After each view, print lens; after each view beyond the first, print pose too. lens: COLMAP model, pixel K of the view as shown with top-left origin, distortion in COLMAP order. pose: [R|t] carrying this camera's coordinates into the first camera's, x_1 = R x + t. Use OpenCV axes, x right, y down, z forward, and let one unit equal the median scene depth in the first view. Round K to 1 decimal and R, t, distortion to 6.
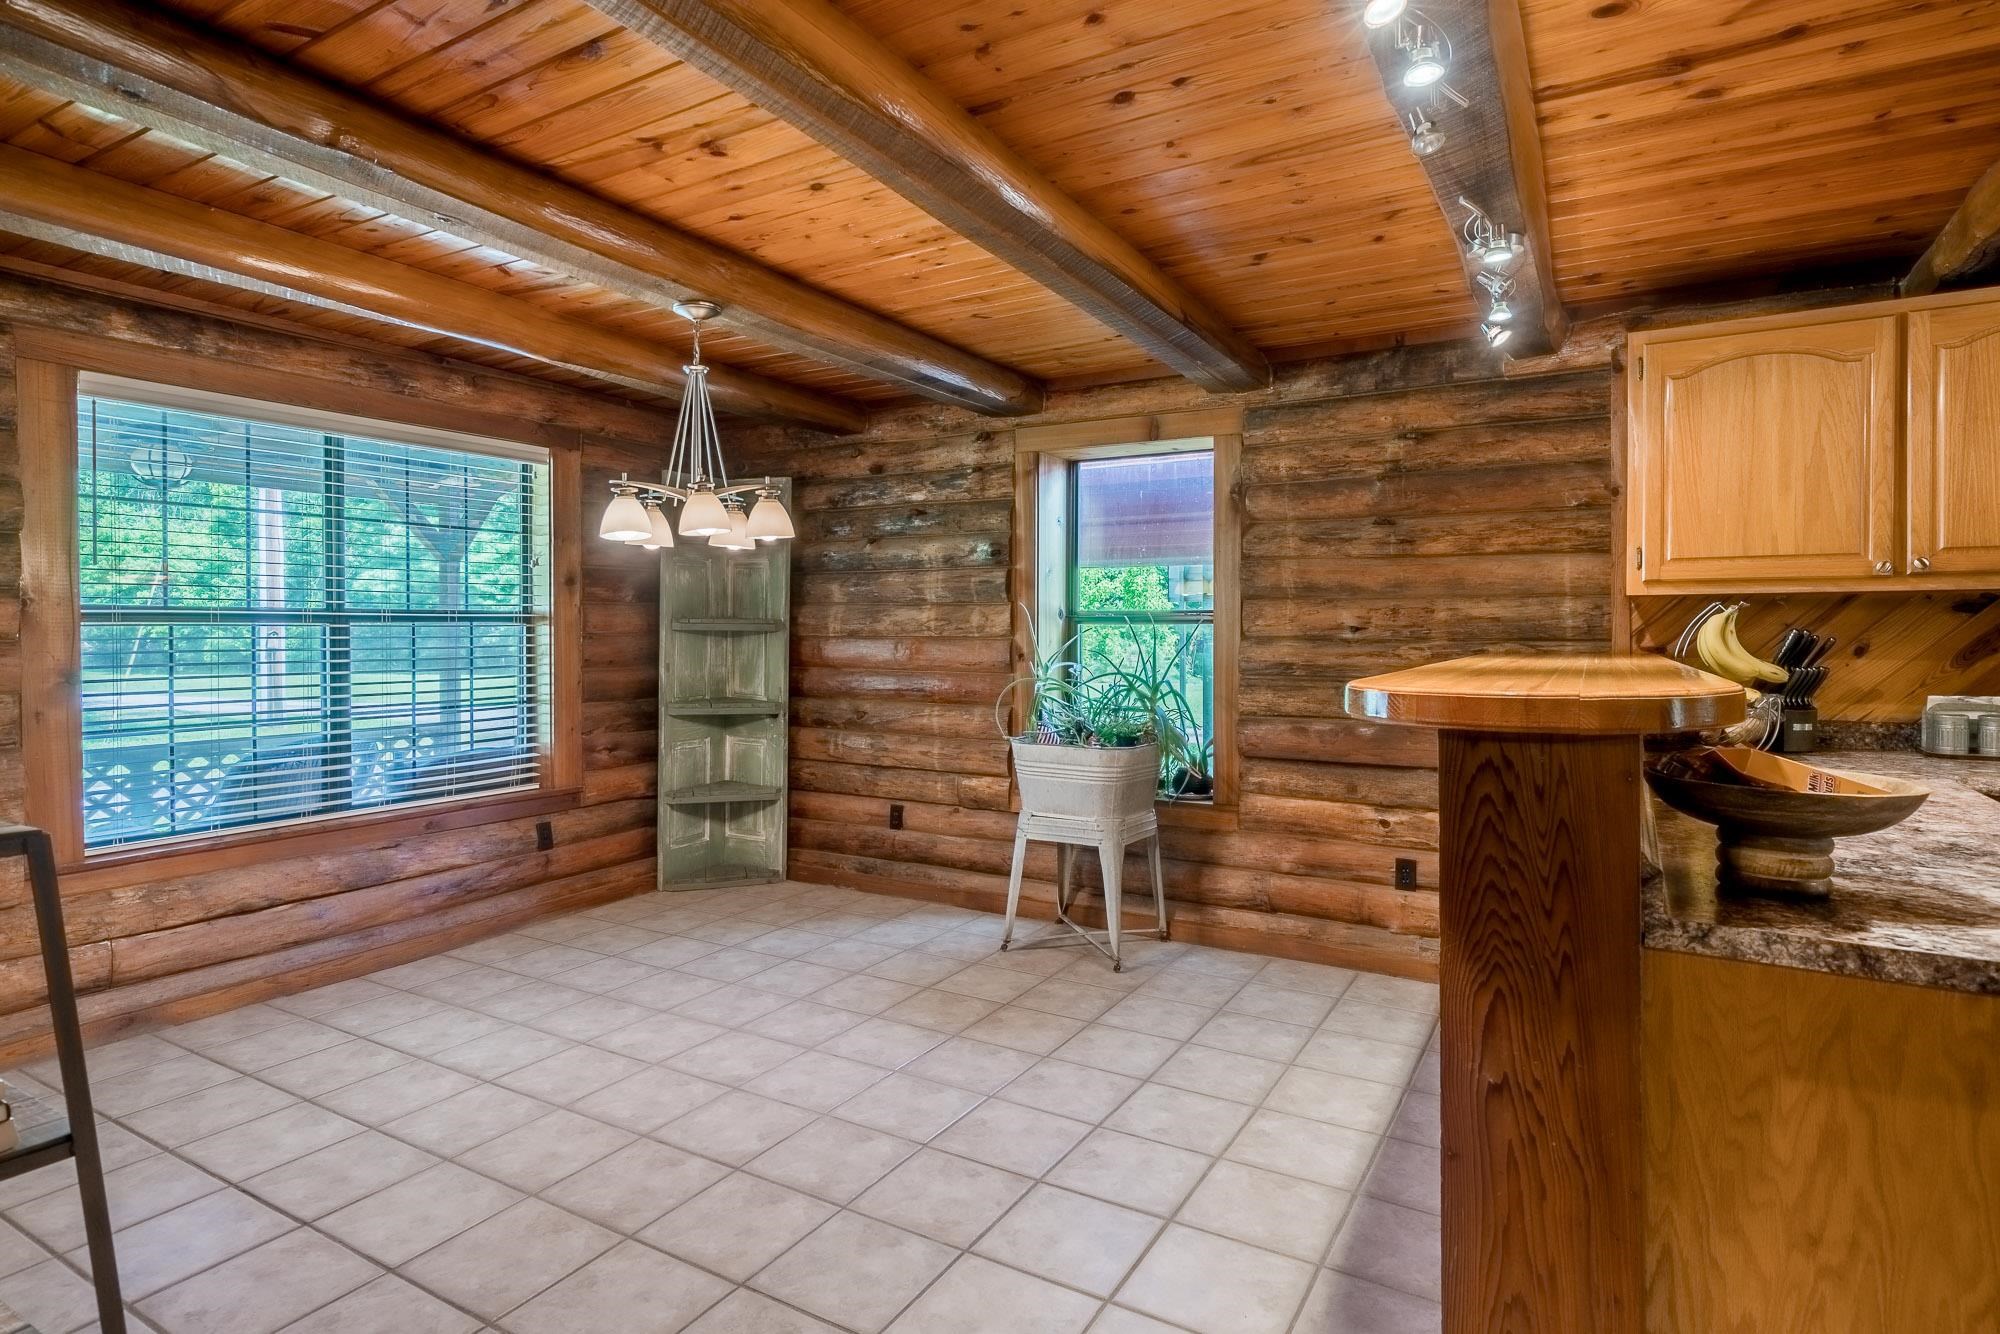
lens RADIAL K [[1025.3, 0, 978.7], [0, 1025.3, 638.1], [0, 0, 1]] dist [0.001696, 0.002061]
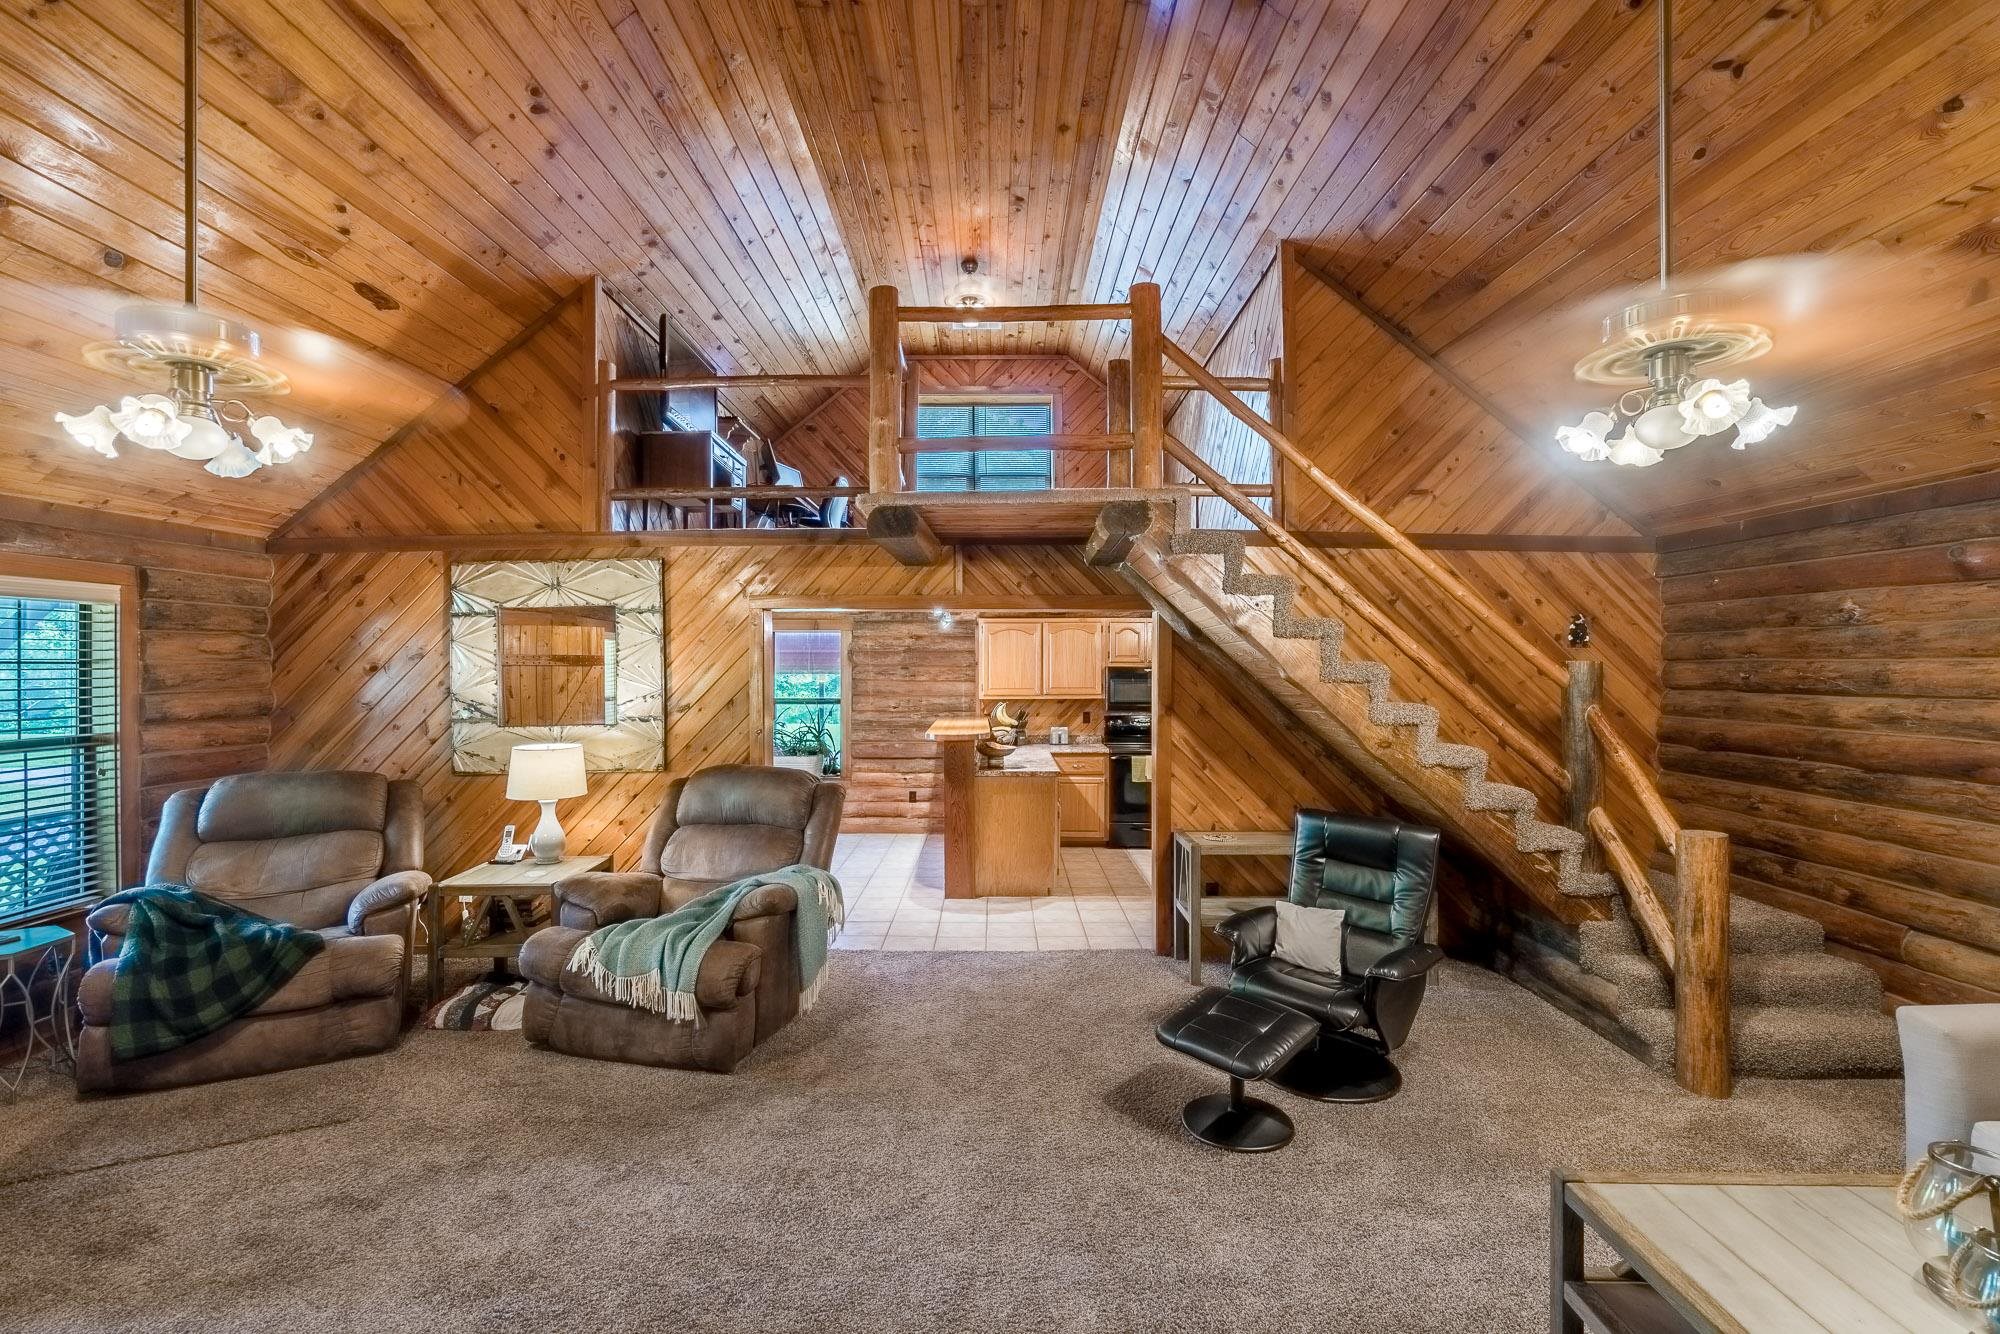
lens RADIAL K [[924.7, 0, 991.4], [0, 924.7, 671.6], [0, 0, 1]] dist [-0.004015, 0.000514]
pose [[0.855659, -0.000548, 0.517540, -0.671294], [0.003546, 0.999982, -0.004804, -0.090469], [-0.517528, 0.005946, 0.855646, -1.206101]]
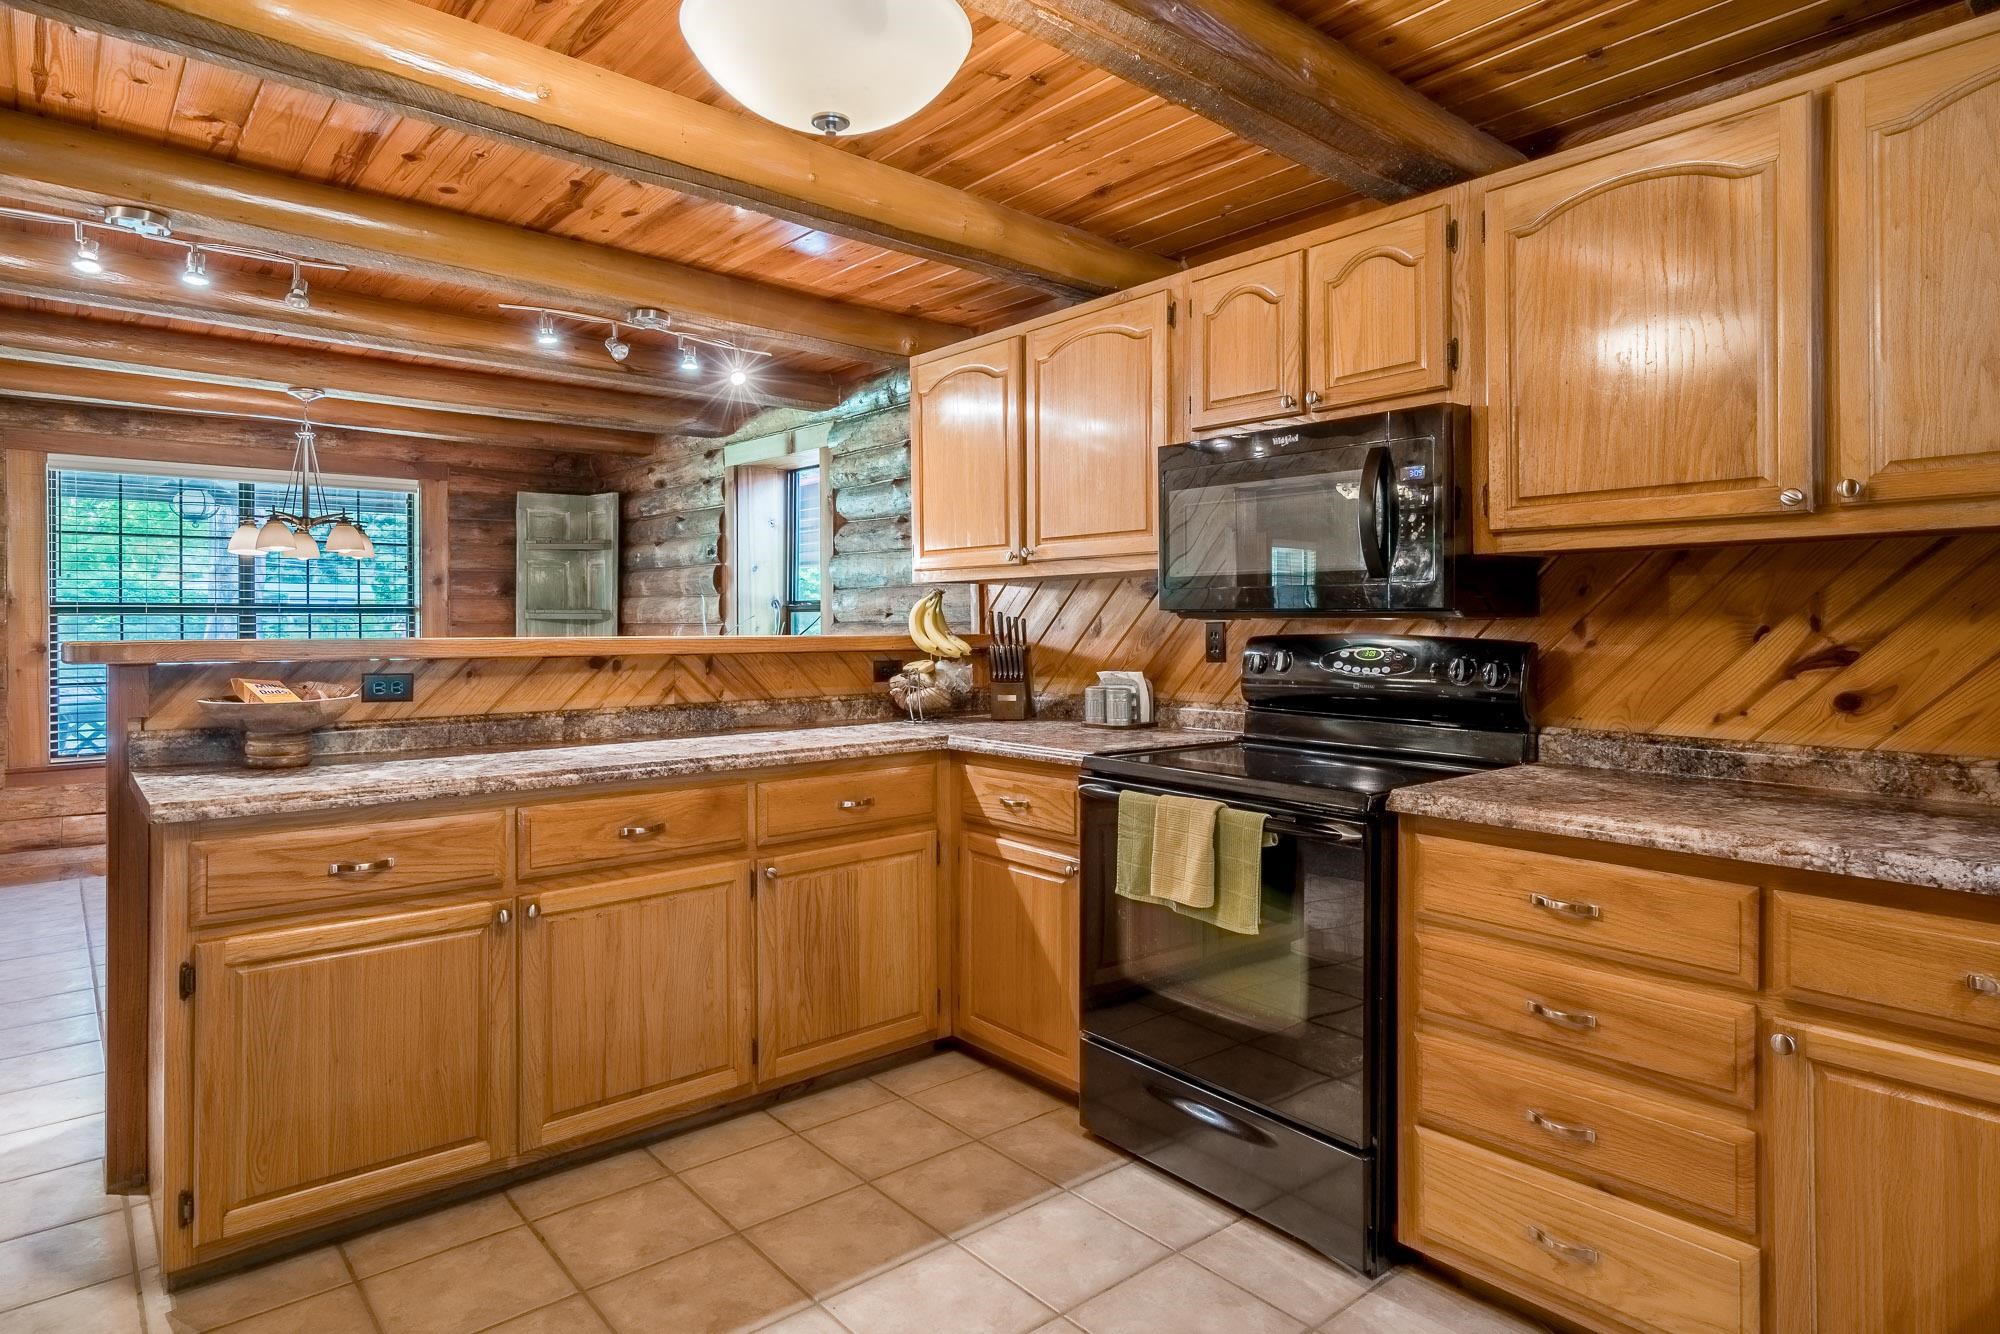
lens RADIAL K [[1096.0, 0, 975.9], [0, 1096.0, 619.4], [0, 0, 1]] dist [0.007300, 0.000054]
pose [[0.946833, -0.002376, -0.321716, 0.864698], [-0.001779, 0.999919, -0.012620, 0.011363], [0.321720, 0.012522, 0.946752, -0.118112]]
